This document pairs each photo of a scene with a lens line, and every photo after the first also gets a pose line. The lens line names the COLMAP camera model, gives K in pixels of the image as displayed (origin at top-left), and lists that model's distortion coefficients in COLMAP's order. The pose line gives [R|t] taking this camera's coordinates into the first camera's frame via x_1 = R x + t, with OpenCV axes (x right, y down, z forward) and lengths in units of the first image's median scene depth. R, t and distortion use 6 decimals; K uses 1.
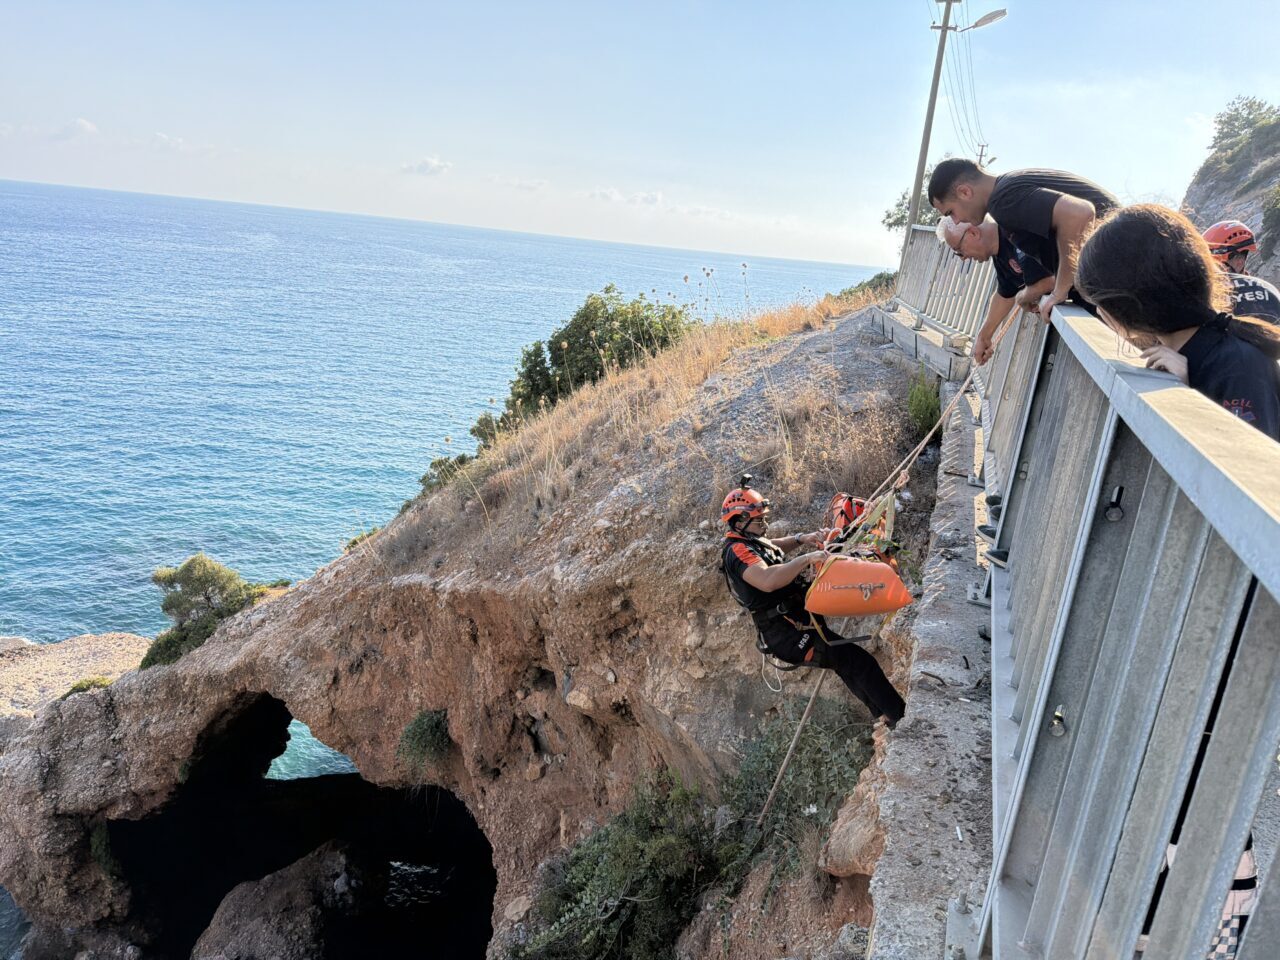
lens RADIAL K [[848.6, 0, 640.0], [0, 848.6, 480.0], [0, 0, 1]] dist [0.091454, -0.115469]
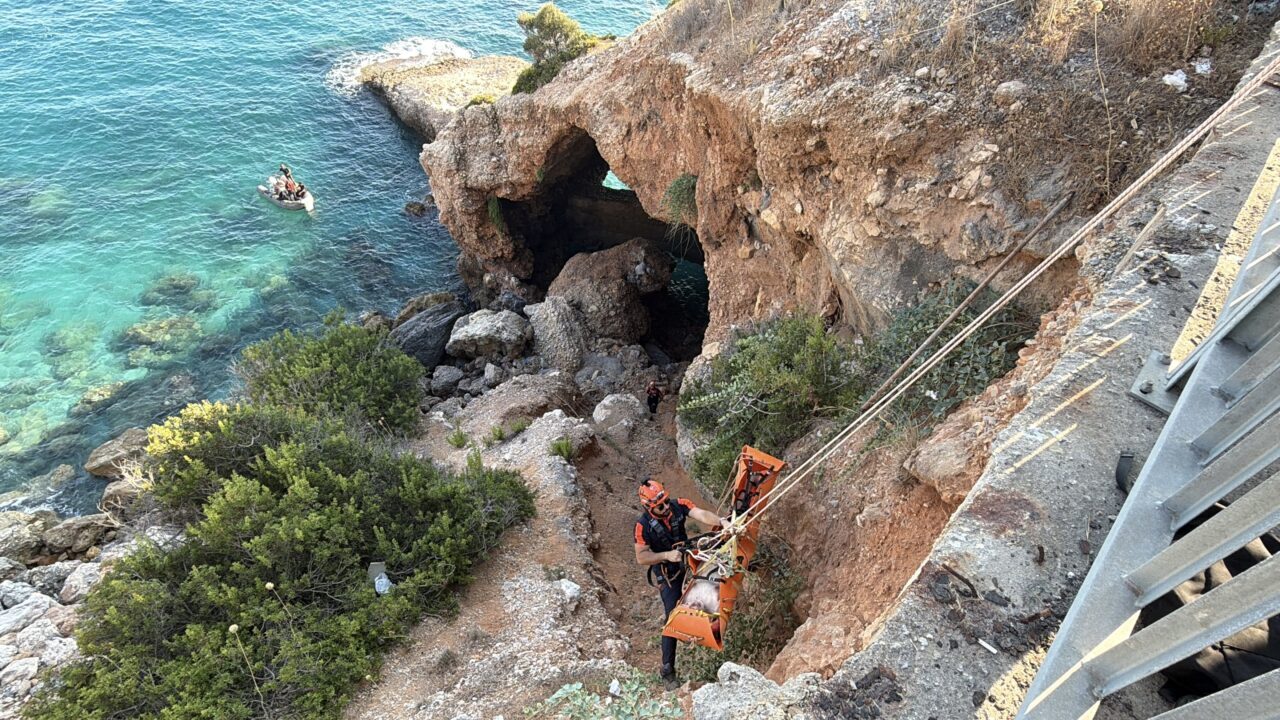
lens RADIAL K [[680.3, 0, 640.0], [0, 680.3, 360.0], [0, 0, 1]] dist [-0.001377, -0.000653]
pose [[0.930098, 0.245568, -0.273156, 0.036262], [-0.069497, 0.847882, 0.525611, -0.023036], [0.360678, -0.469886, 0.805679, 0.100816]]
